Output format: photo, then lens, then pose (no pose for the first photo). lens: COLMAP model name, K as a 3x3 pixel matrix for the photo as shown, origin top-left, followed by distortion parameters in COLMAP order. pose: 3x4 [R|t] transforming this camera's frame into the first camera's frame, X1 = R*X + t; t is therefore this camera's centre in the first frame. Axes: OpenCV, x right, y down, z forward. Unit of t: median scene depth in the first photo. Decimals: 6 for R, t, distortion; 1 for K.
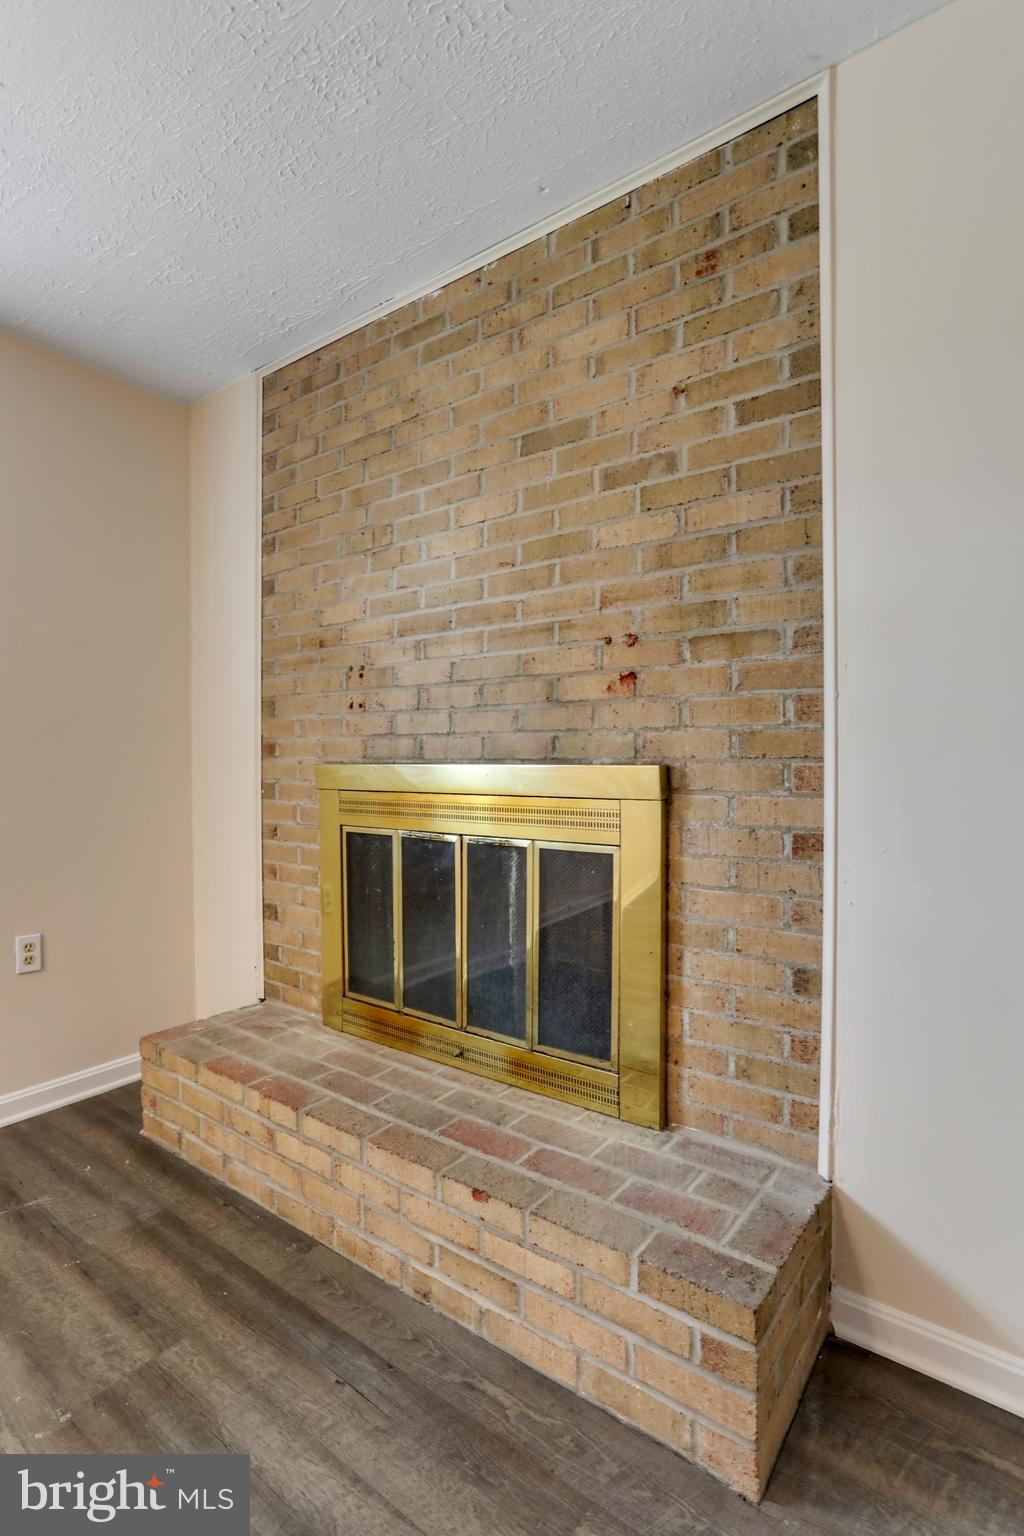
lens RADIAL K [[753.6, 0, 512.0], [0, 753.6, 768.0], [0, 0, 1]] dist [-0.058901, 0.031700]
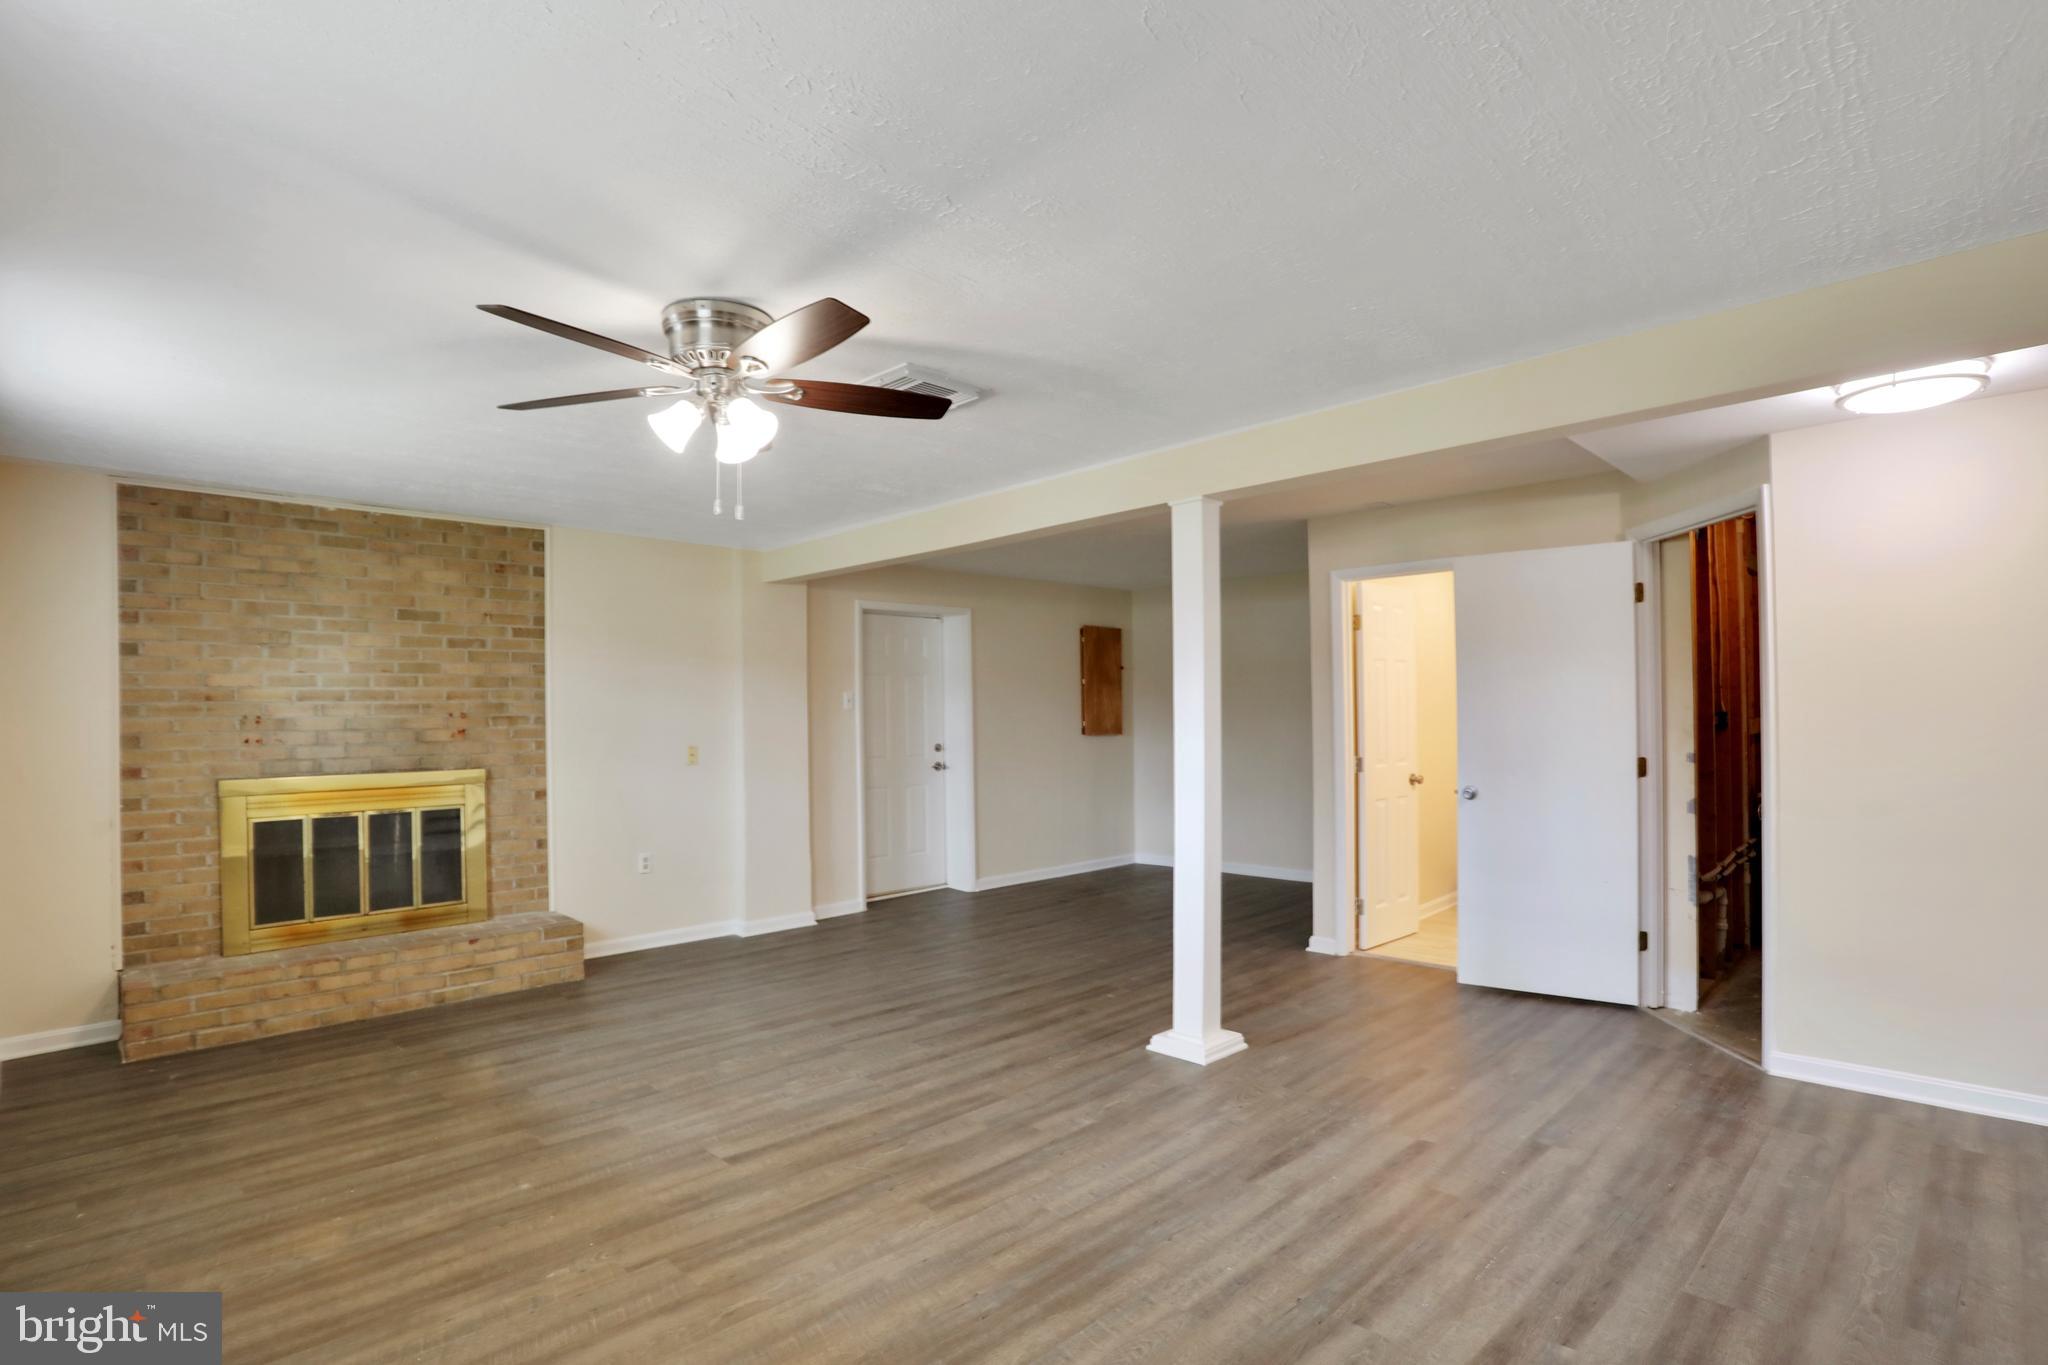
lens RADIAL K [[997.8, 0, 1026.8], [0, 997.8, 709.0], [0, 0, 1]] dist [-0.079745, 0.029930]
pose [[0.150078, 0.006694, 0.988651, -2.434899], [0.032697, 0.999396, -0.011730, -0.093475], [-0.988133, 0.034086, 0.149769, -1.115326]]
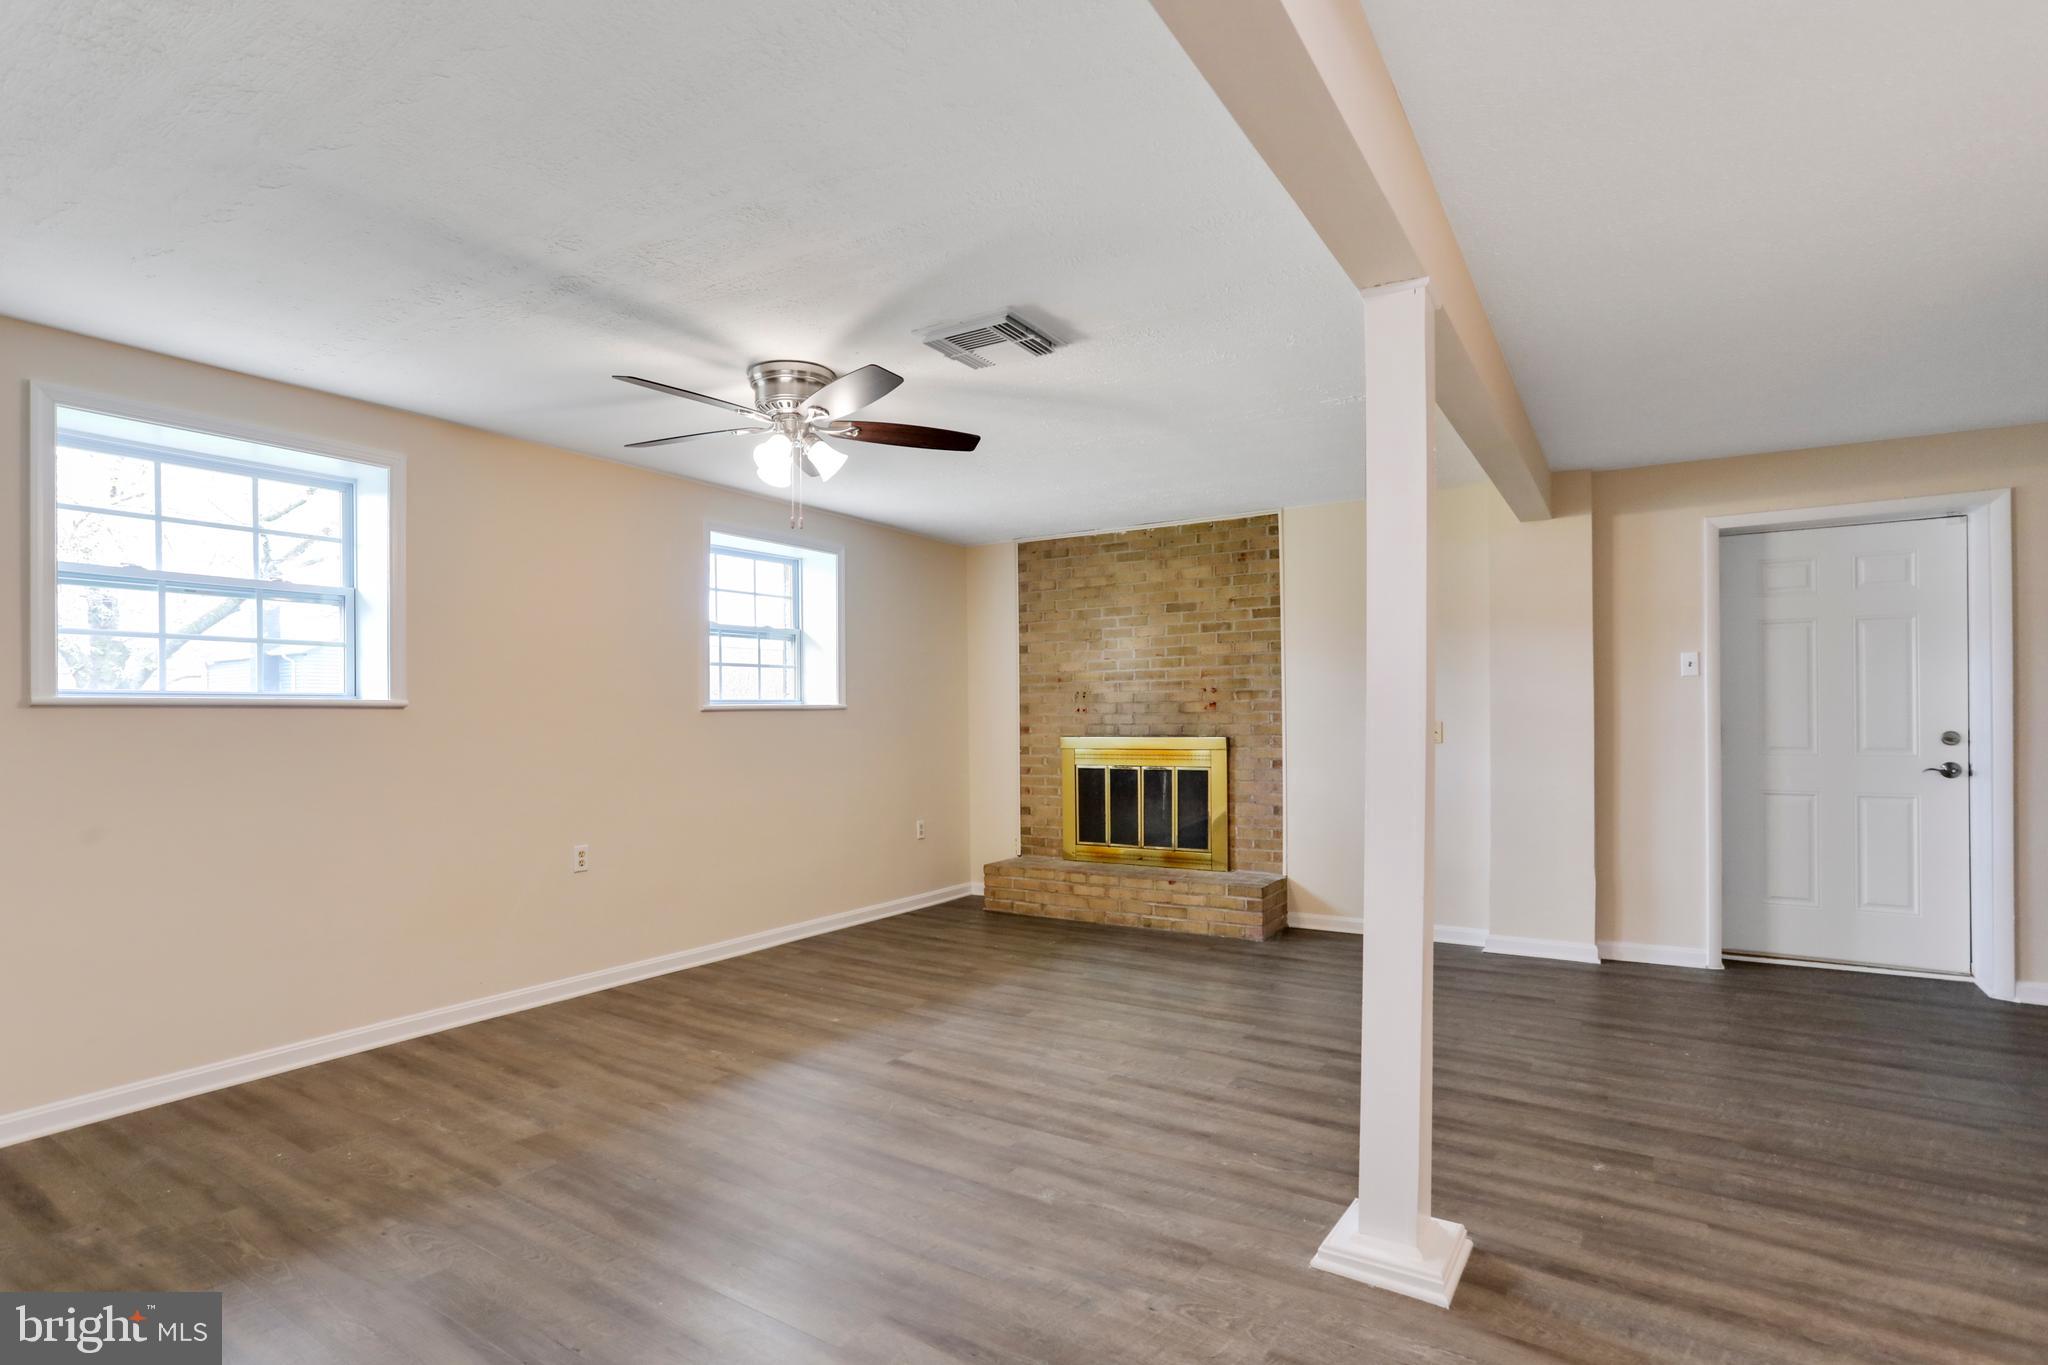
lens RADIAL K [[1004.8, 0, 1019.2], [0, 1004.8, 708.6], [0, 0, 1]] dist [-0.058901, 0.031700]
pose [[0.997607, -0.006519, 0.068834, -0.740174], [0.008206, 0.999672, -0.024251, -0.023041], [-0.068654, 0.024757, 0.997333, -2.385953]]
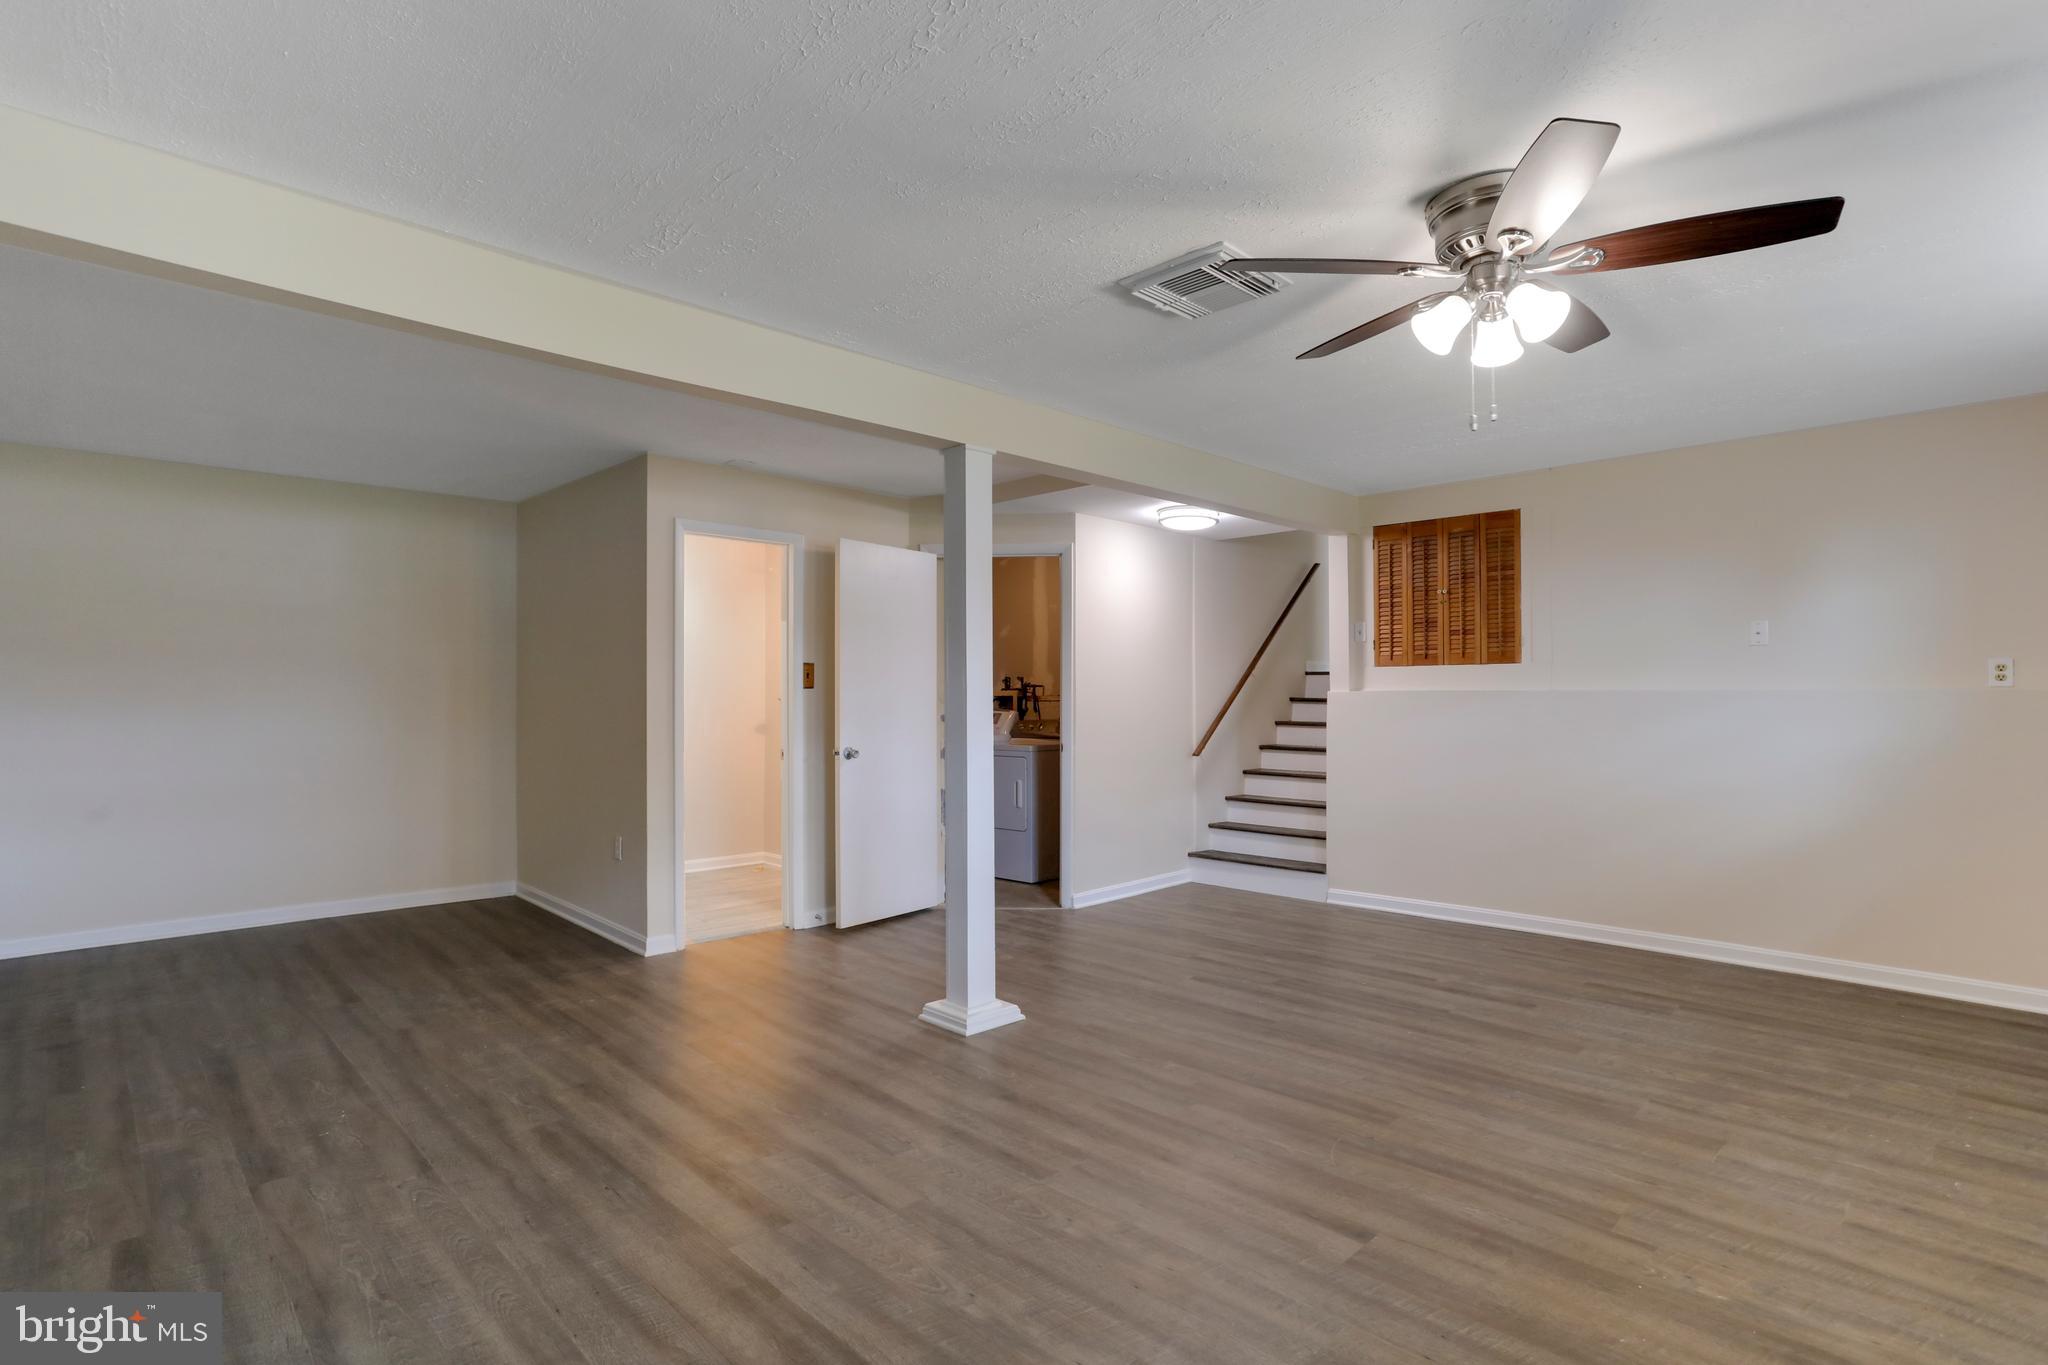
lens RADIAL K [[1004.8, 0, 1019.2], [0, 1004.8, 708.6], [0, 0, 1]] dist [-0.058901, 0.031700]
pose [[-0.986679, 0.001147, 0.162676, -0.629587], [0.006265, 0.999501, 0.030950, -0.079528], [-0.162560, 0.031557, -0.986194, 0.958614]]
